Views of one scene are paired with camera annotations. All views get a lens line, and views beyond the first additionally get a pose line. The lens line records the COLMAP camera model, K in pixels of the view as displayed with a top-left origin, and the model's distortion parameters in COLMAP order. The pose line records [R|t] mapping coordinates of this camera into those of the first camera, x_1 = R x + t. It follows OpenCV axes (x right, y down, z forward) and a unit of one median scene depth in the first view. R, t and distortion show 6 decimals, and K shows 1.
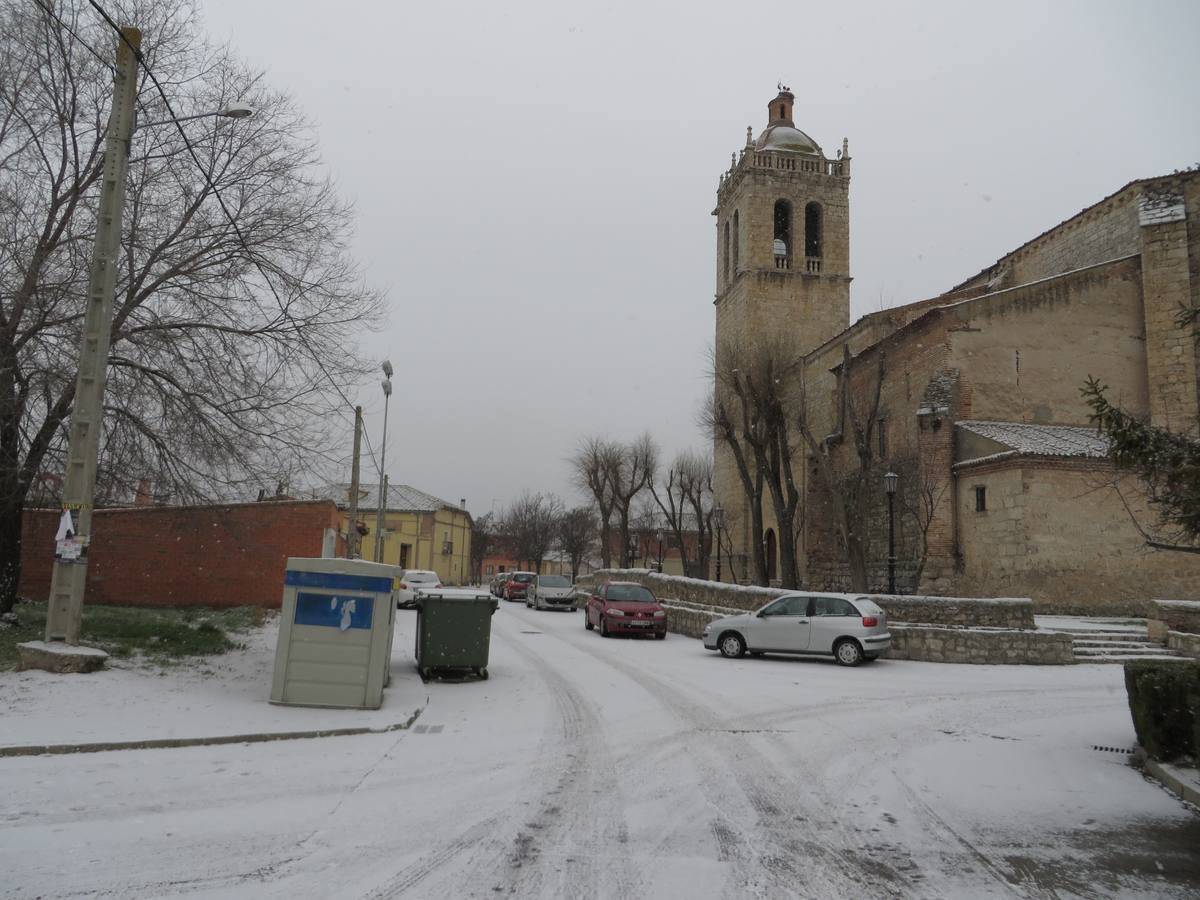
lens RADIAL K [[899.0, 0, 603.2], [0, 899.0, 450.3], [0, 0, 1]] dist [-0.021835, 0.010107]
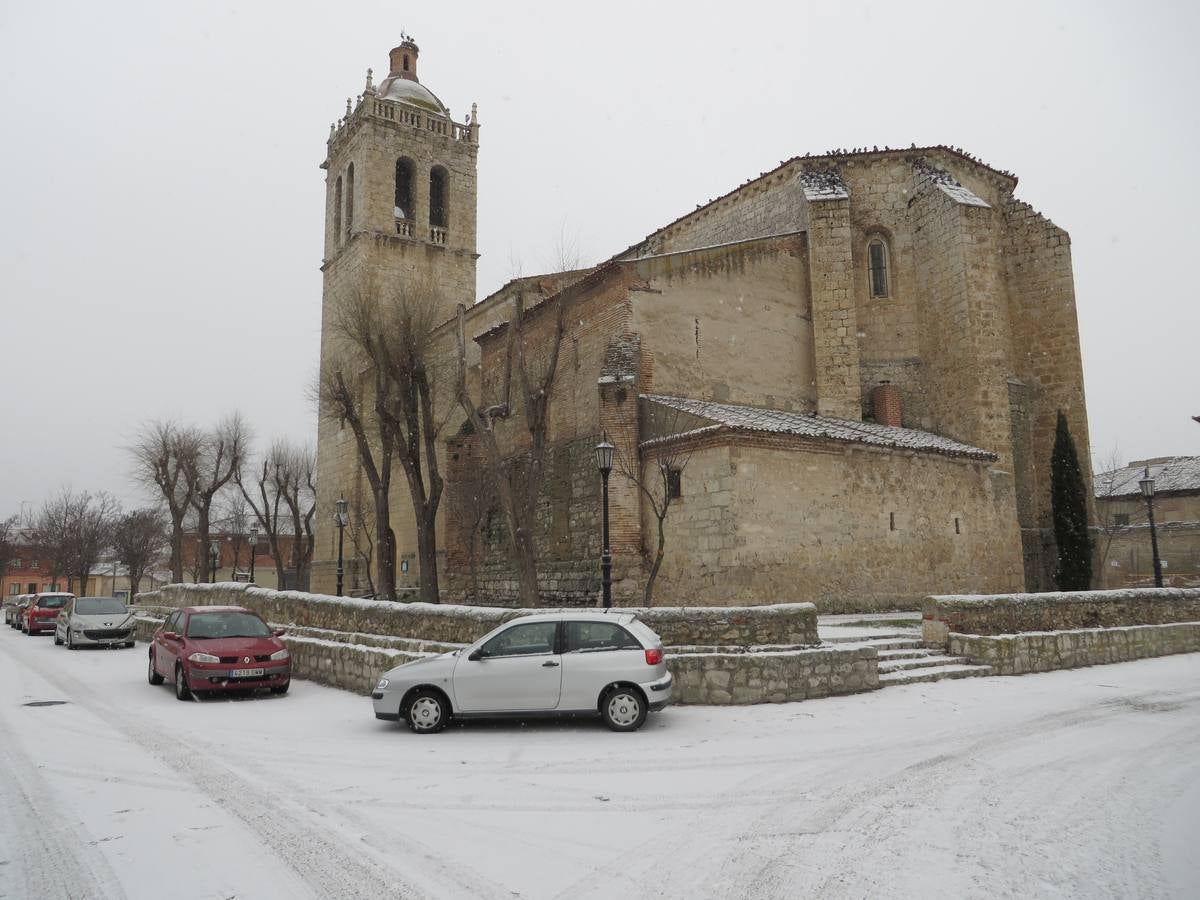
lens RADIAL K [[899.0, 0, 603.2], [0, 899.0, 450.3], [0, 0, 1]] dist [-0.021835, 0.010107]
pose [[0.900778, 0.018657, 0.433878, -0.005944], [-0.016772, 0.999826, -0.008173, 0.027159], [-0.433955, 0.000085, 0.900934, 0.231115]]
